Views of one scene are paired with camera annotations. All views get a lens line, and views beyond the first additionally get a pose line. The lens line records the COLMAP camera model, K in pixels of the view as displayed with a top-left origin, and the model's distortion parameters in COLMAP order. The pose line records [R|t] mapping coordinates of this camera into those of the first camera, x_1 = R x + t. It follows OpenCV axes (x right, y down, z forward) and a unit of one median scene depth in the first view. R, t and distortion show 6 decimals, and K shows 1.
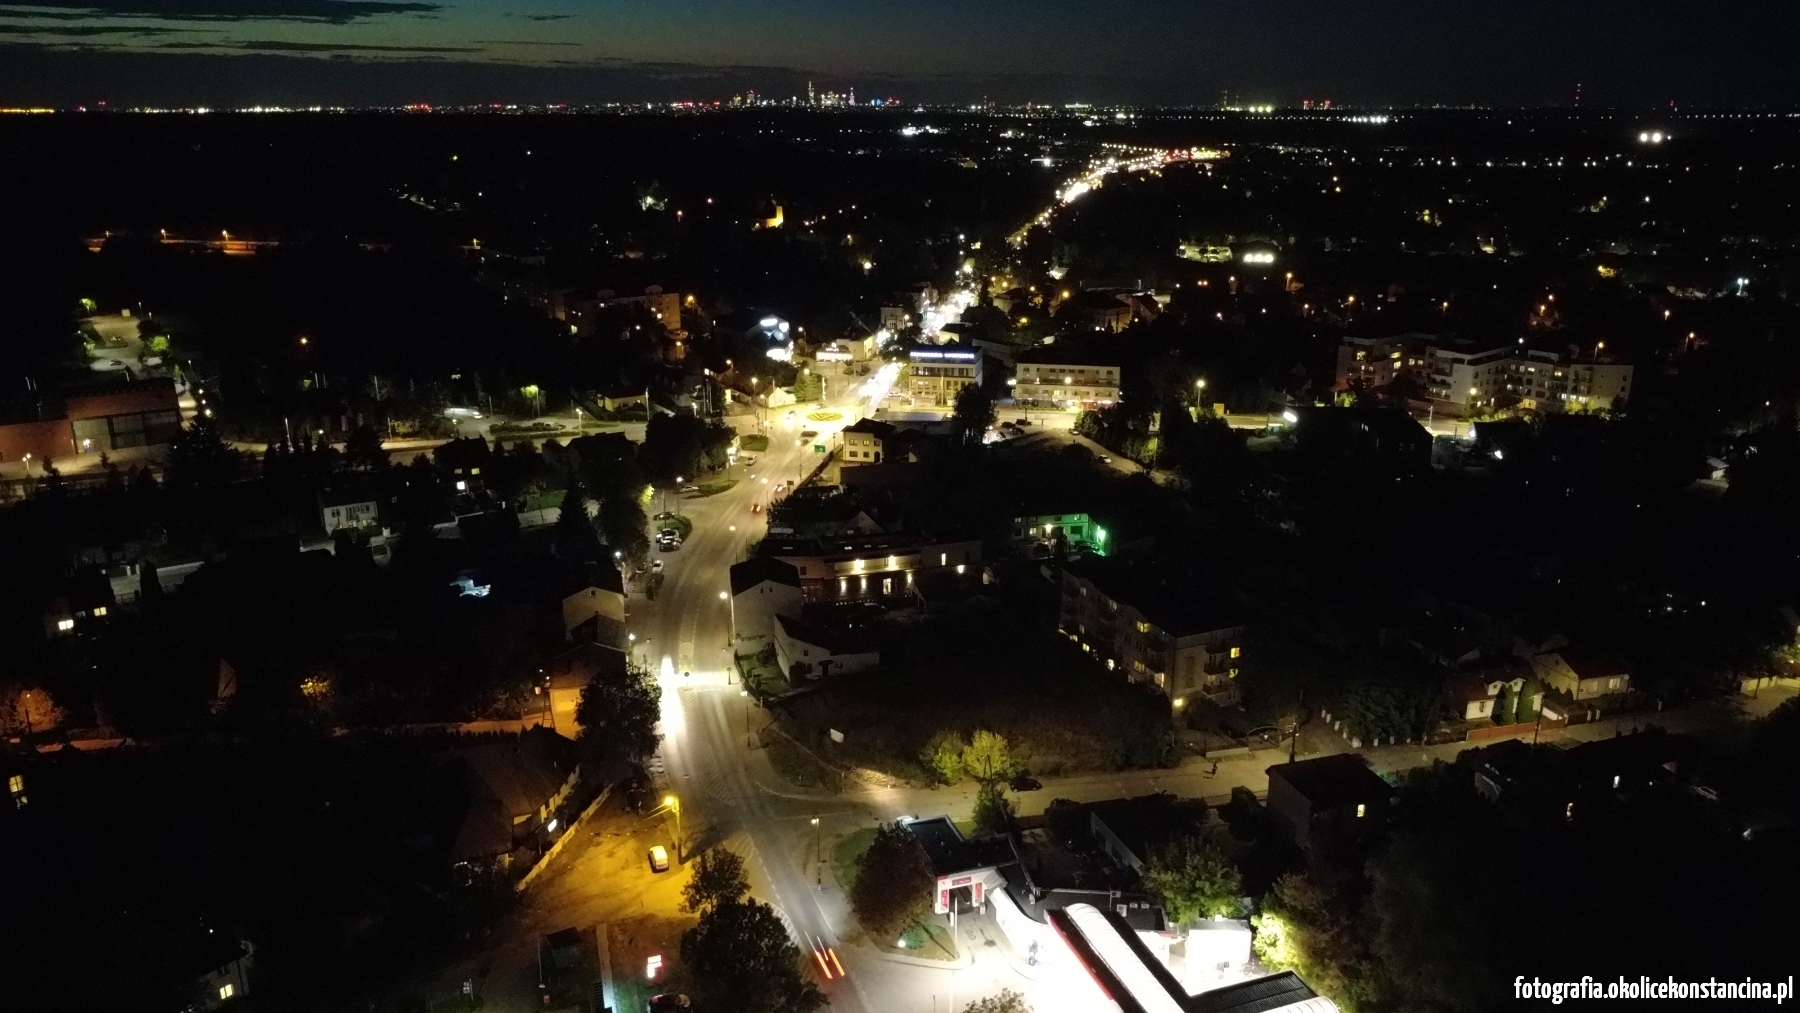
lens RADIAL K [[1316.3, 0, 896.1], [0, 1316.3, 507.1], [0, 0, 1]] dist [-0.002097, -0.004589]
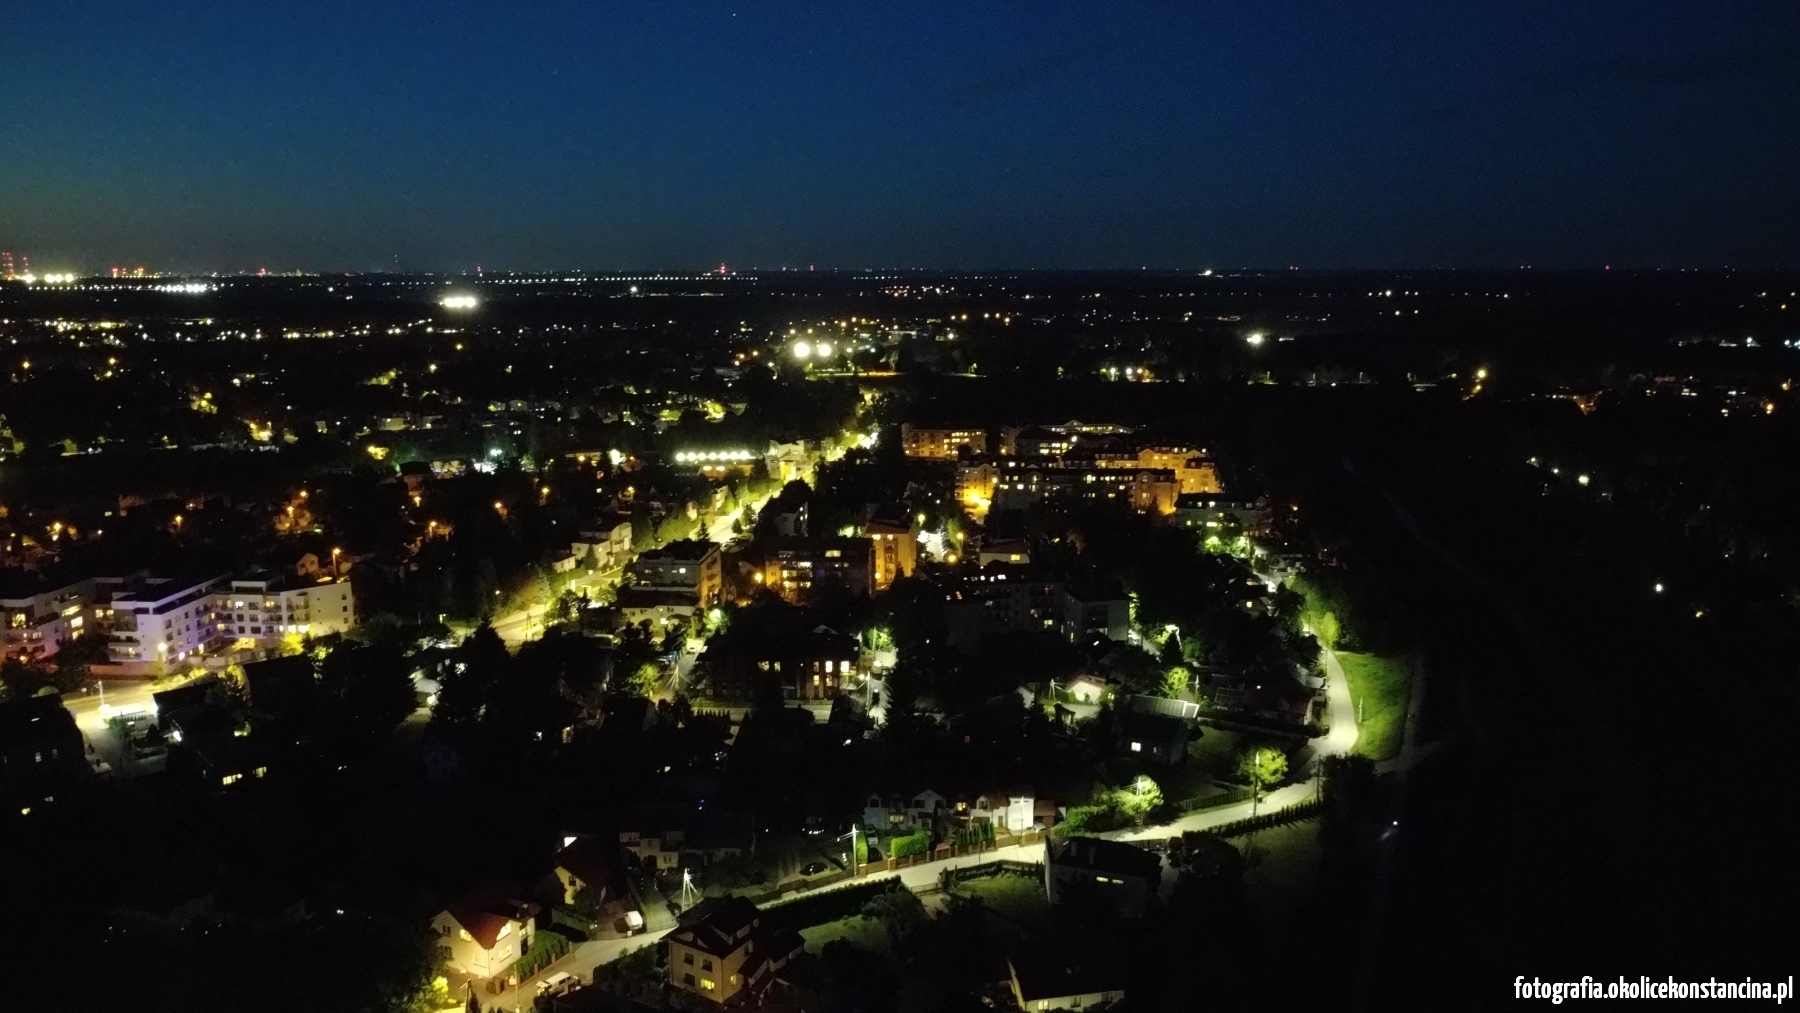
lens RADIAL K [[1316.3, 0, 896.1], [0, 1316.3, 507.1], [0, 0, 1]] dist [-0.002097, -0.004589]
pose [[0.685852, -0.131229, 0.715811, 0.171466], [0.215424, 0.976135, -0.027454, -0.050307], [-0.695126, 0.173032, 0.697754, 0.094075]]
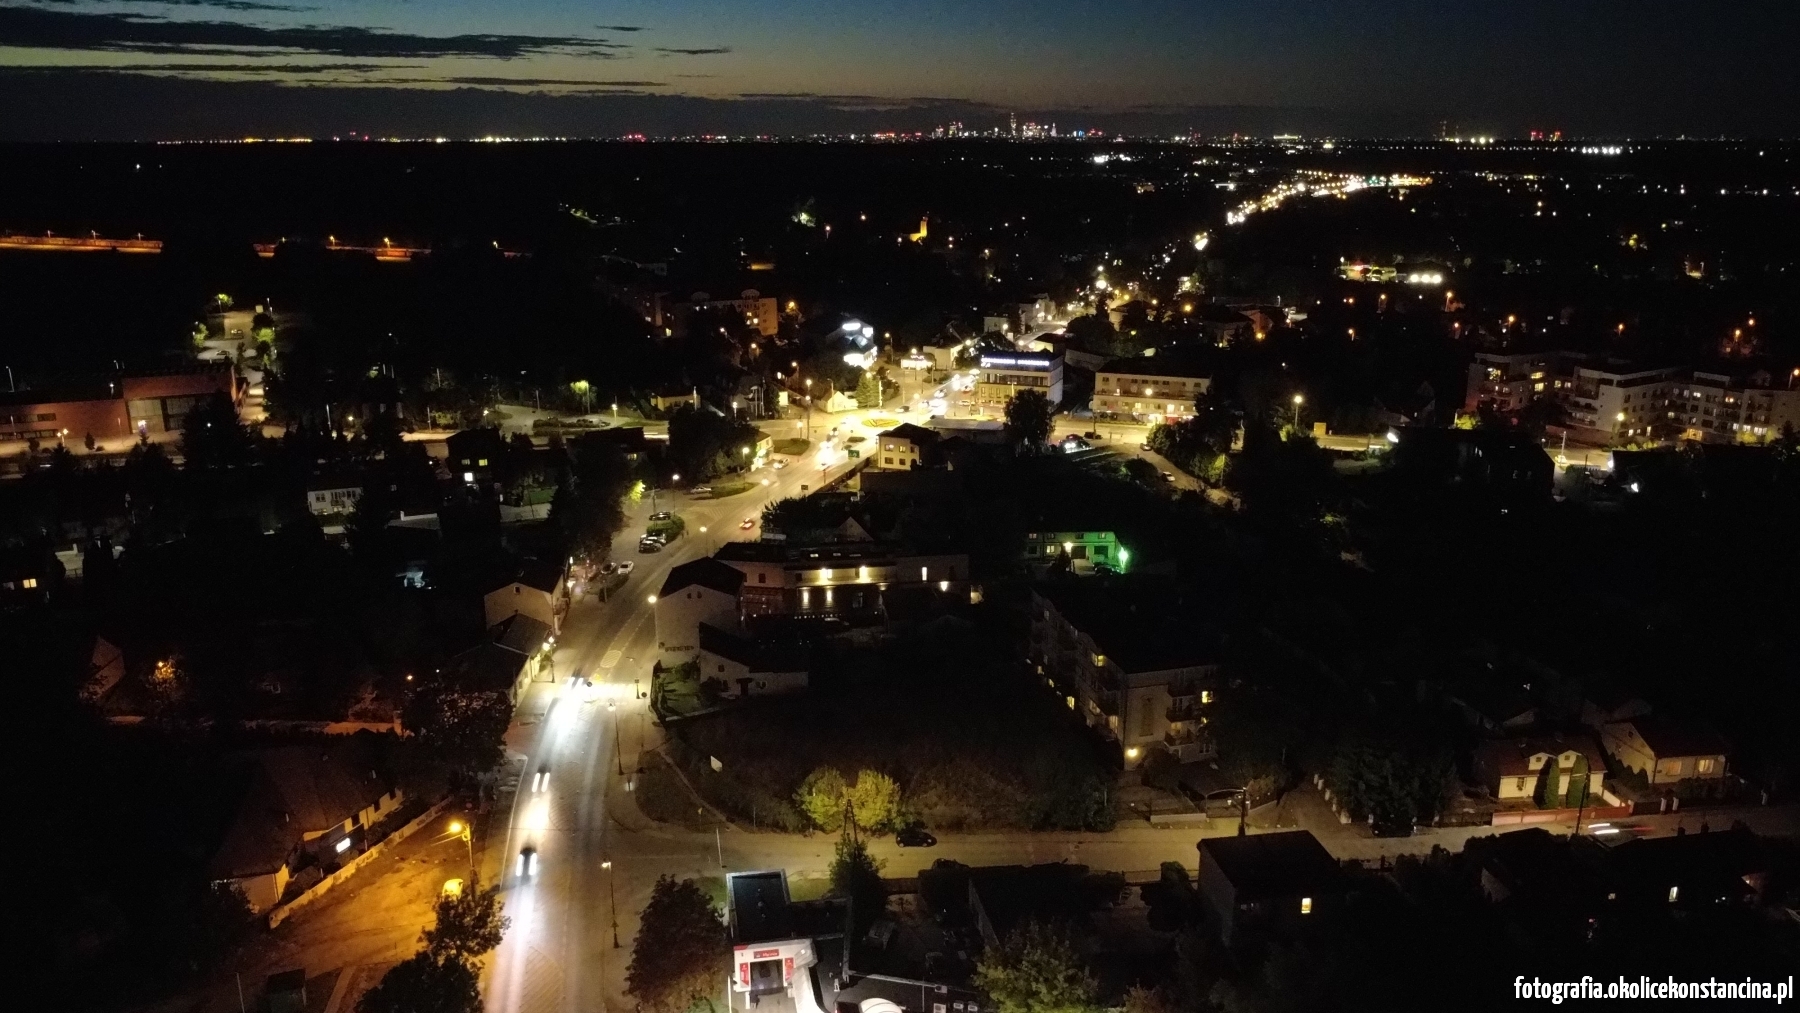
lens RADIAL K [[1316.3, 0, 896.1], [0, 1316.3, 507.1], [0, 0, 1]] dist [-0.002097, -0.004589]
pose [[0.988971, 0.040545, -0.142454, 0.090873], [-0.043722, 0.998858, -0.019242, 0.008282], [0.141511, 0.025259, 0.989614, 0.078424]]
